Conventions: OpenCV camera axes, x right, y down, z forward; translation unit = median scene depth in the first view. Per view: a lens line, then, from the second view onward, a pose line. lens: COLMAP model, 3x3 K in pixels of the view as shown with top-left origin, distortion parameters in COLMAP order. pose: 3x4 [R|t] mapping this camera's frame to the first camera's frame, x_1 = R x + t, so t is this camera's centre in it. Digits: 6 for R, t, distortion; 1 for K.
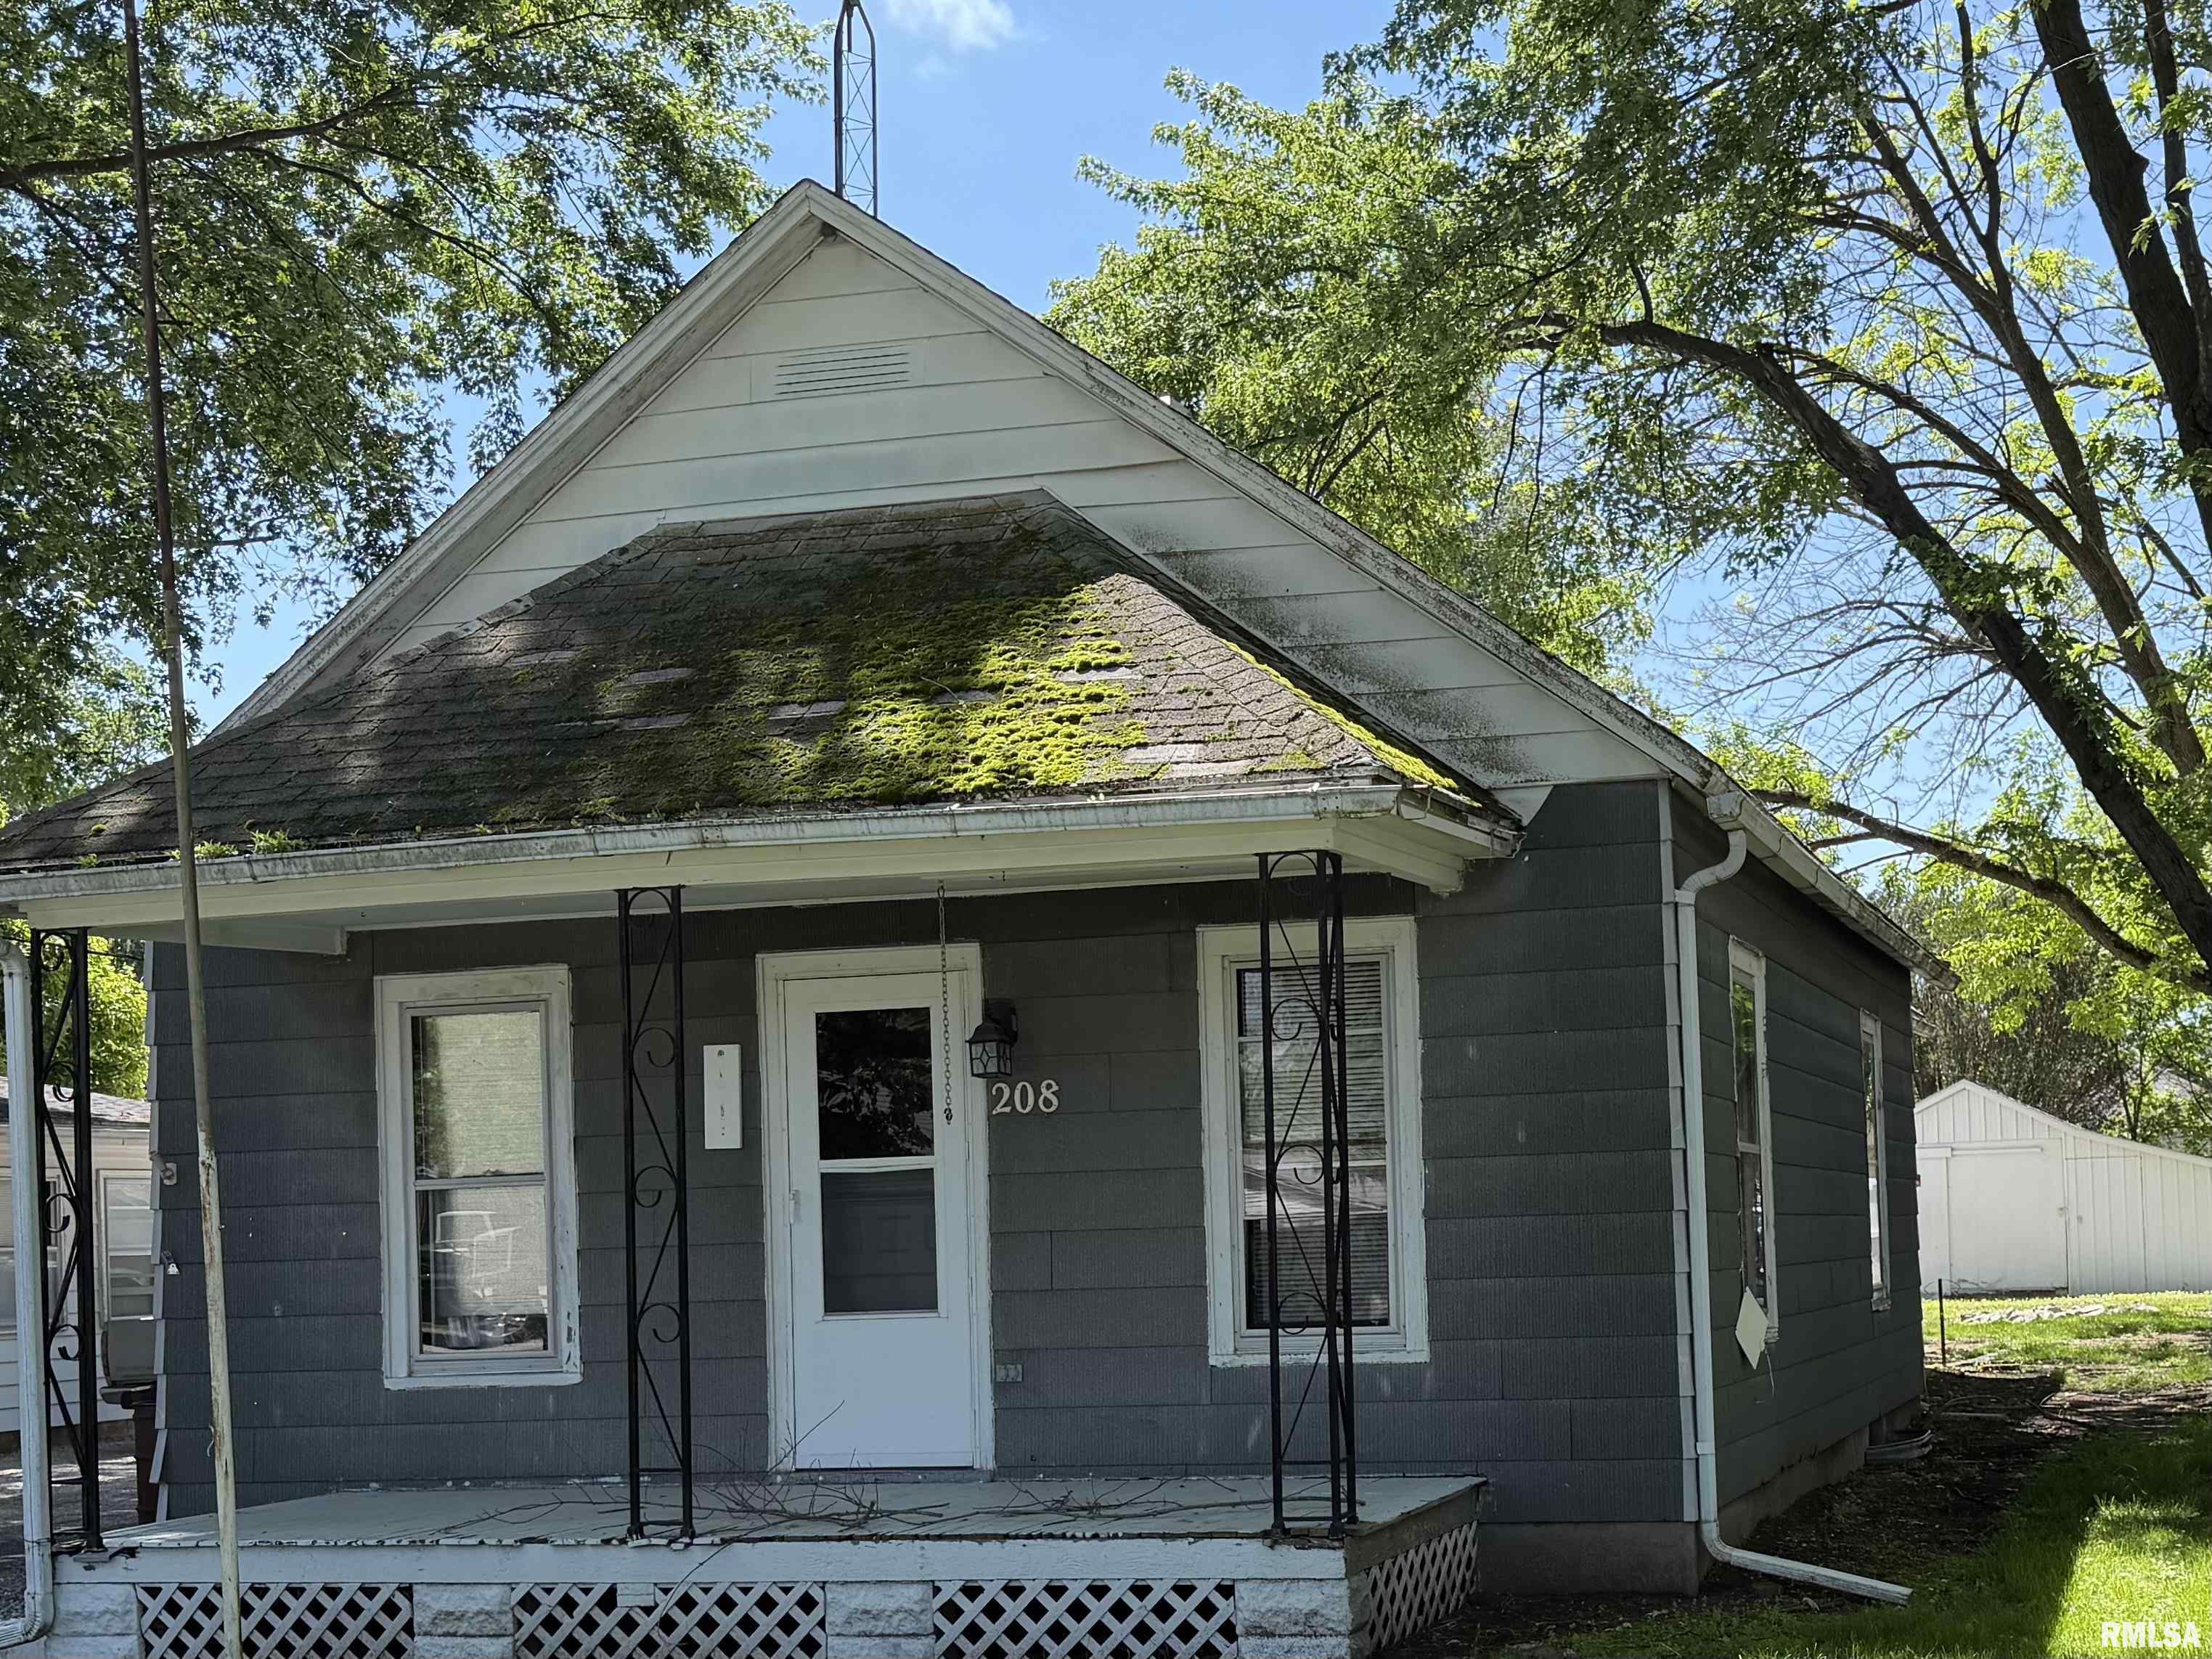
lens RADIAL K [[1772.7, 0, 1106.0], [0, 1772.7, 829.5], [0, 0, 1]] dist [0.030817, -0.056145]
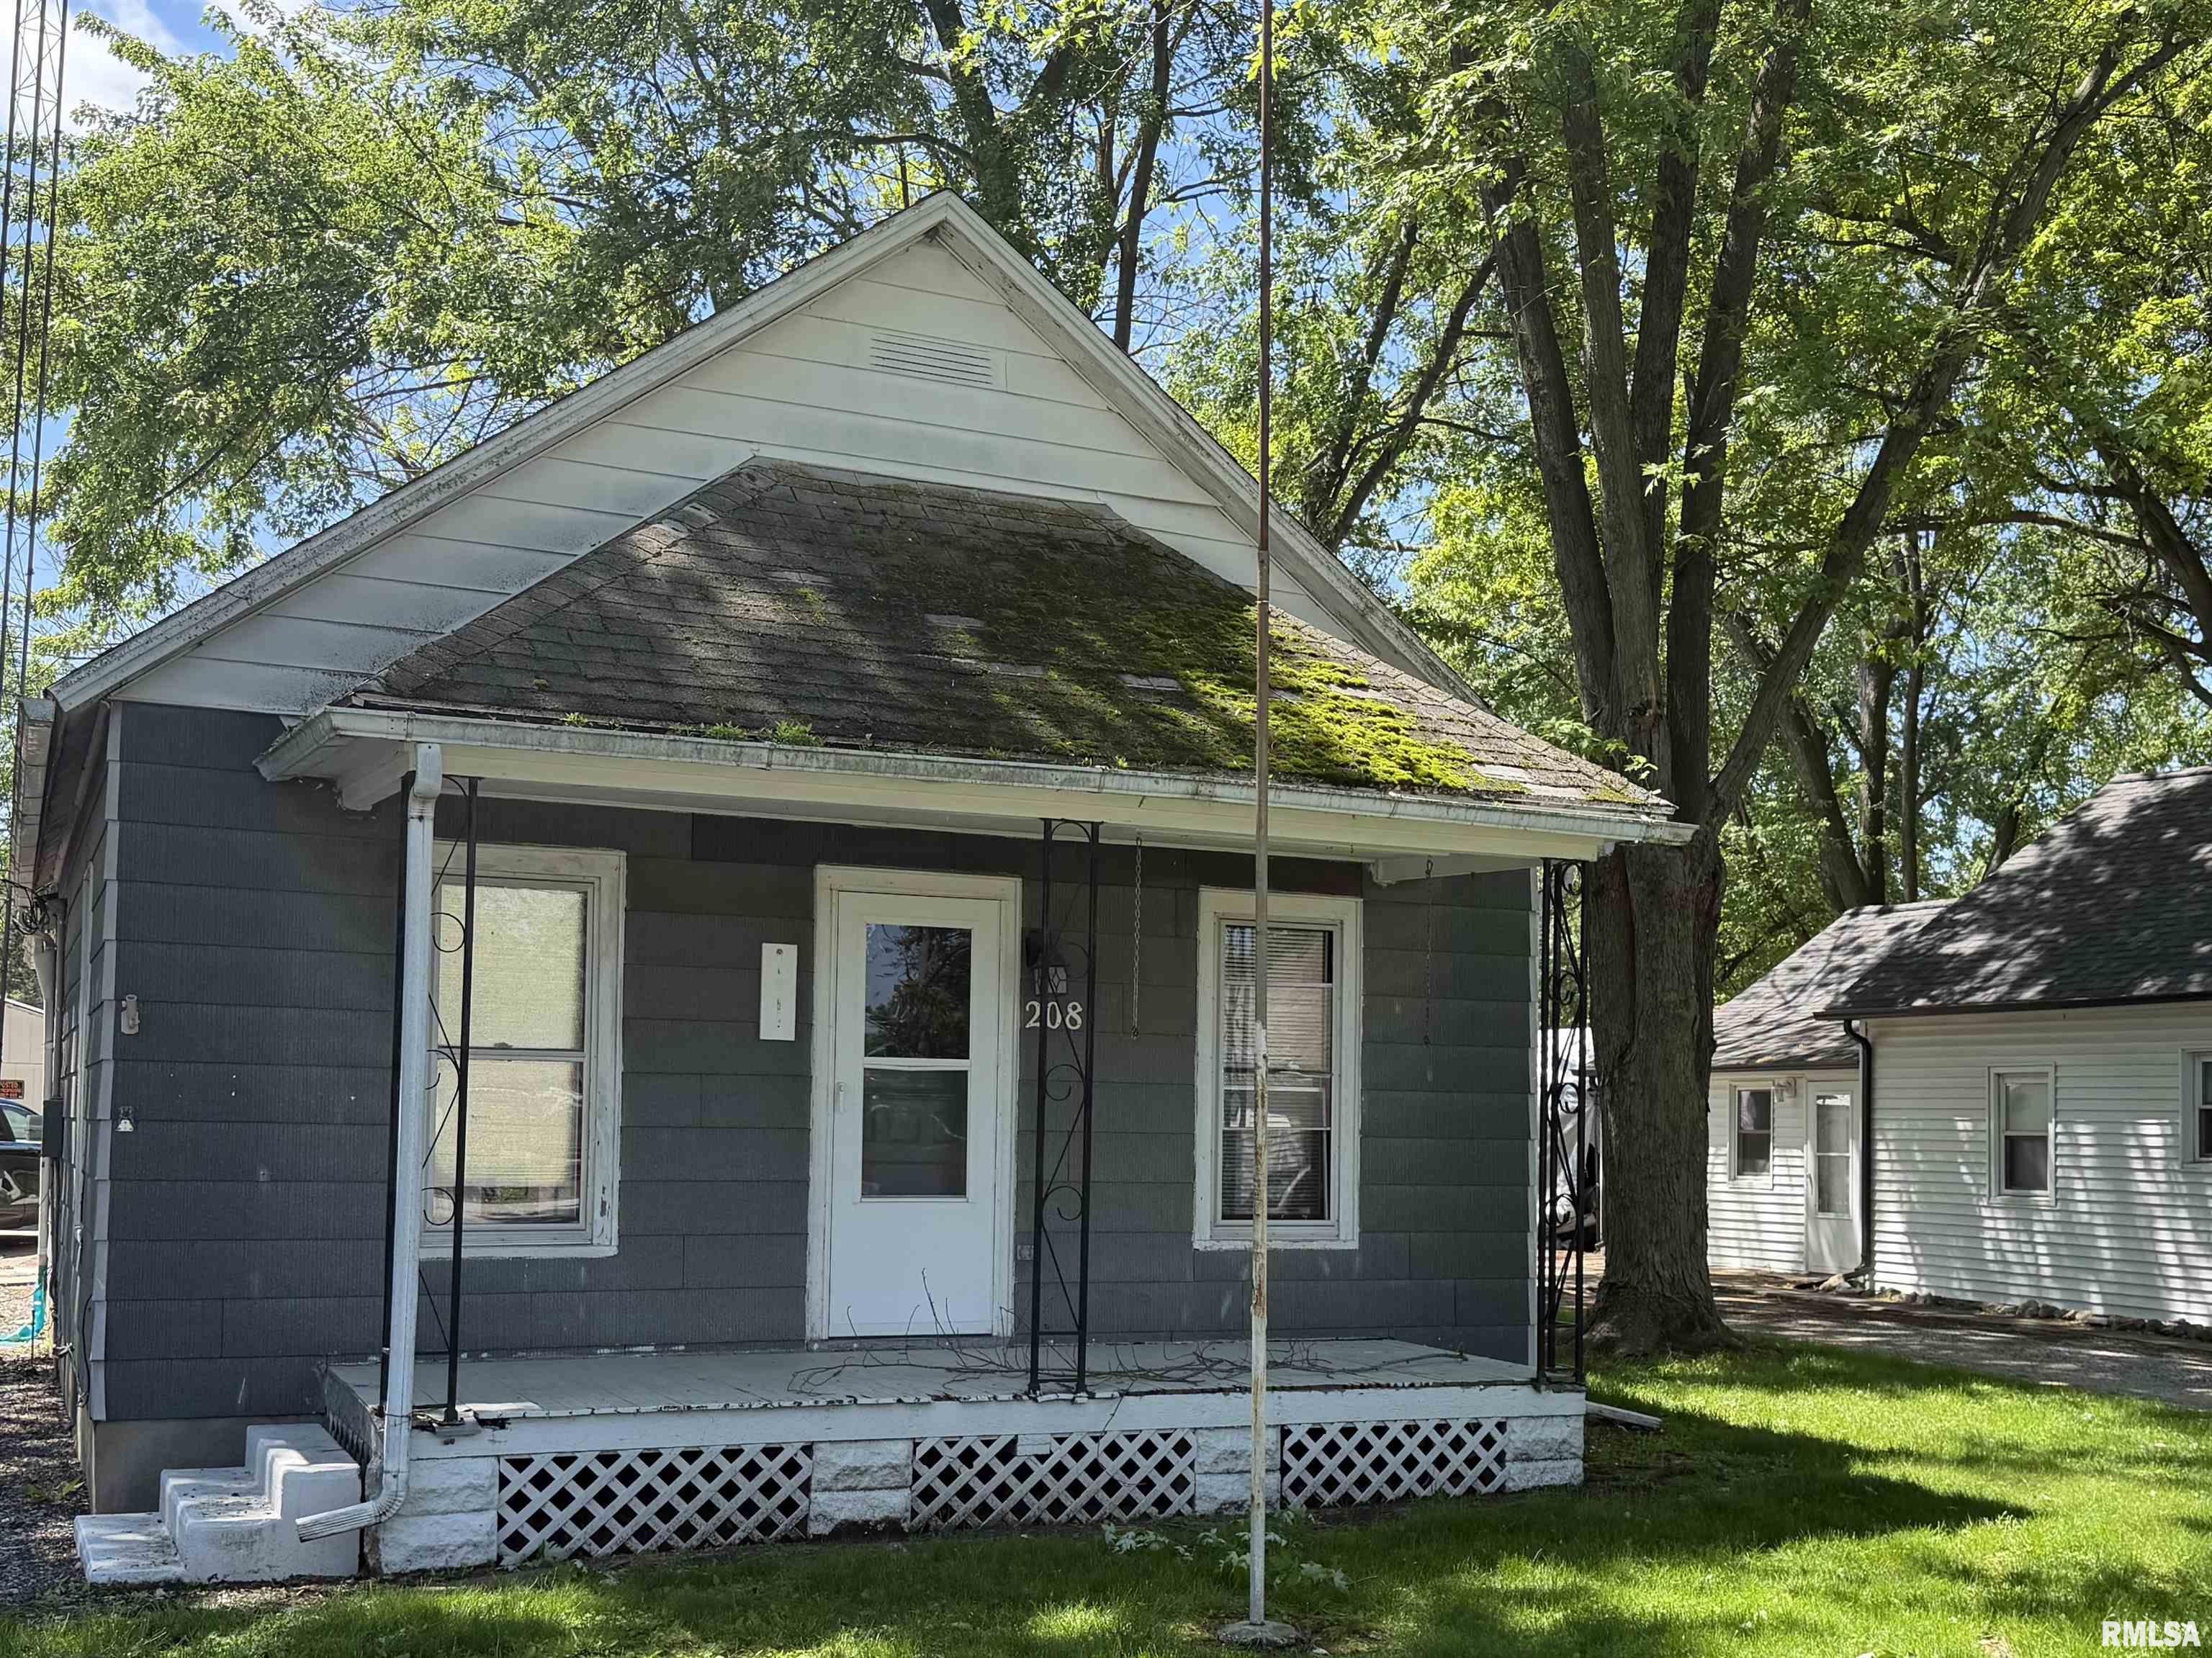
lens RADIAL K [[1538.8, 0, 1105.9], [0, 1538.8, 735.8], [0, 0, 1]] dist [0.020123, 0.000081]
pose [[0.905013, 0.150763, 0.397772, -0.471975], [-0.138436, 0.988569, -0.059717, 0.025937], [-0.402228, -0.001021, 0.915539, 0.058958]]
